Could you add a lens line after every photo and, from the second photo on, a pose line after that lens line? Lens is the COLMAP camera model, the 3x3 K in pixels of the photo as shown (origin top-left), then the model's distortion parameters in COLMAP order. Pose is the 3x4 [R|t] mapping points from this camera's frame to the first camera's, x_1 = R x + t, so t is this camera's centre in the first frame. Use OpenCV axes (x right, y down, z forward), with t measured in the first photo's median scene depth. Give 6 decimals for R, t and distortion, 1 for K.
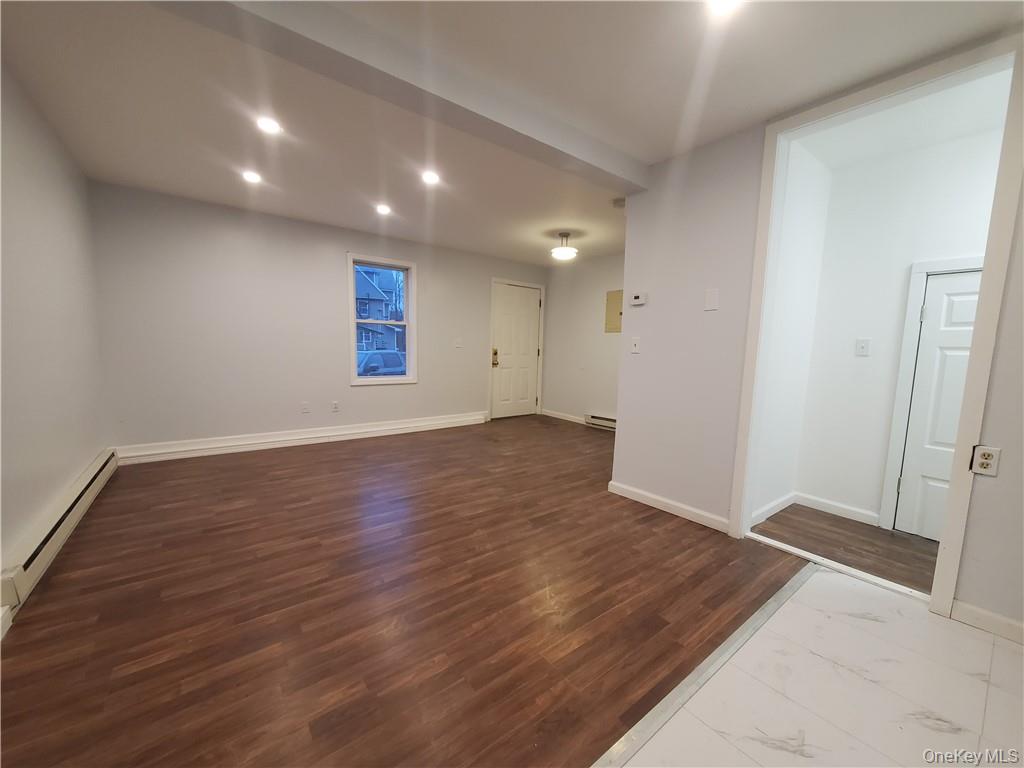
lens RADIAL K [[404.8, 0, 515.7], [0, 404.8, 392.9], [0, 0, 1]] dist [0.000784, -0.000279]
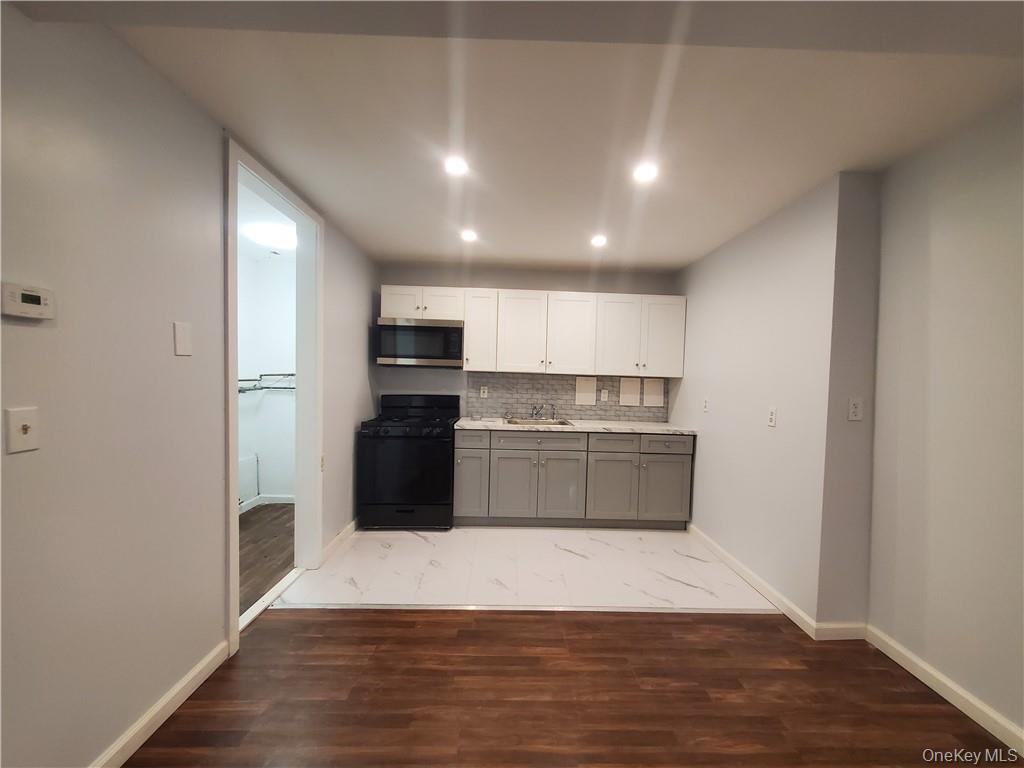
lens RADIAL K [[404.8, 0, 515.7], [0, 404.8, 392.9], [0, 0, 1]] dist [0.000784, -0.000279]
pose [[-0.801217, -0.064350, 0.594904, -0.302197], [0.025432, 0.989640, 0.141299, -0.217283], [-0.597833, 0.128340, -0.791280, 1.170733]]
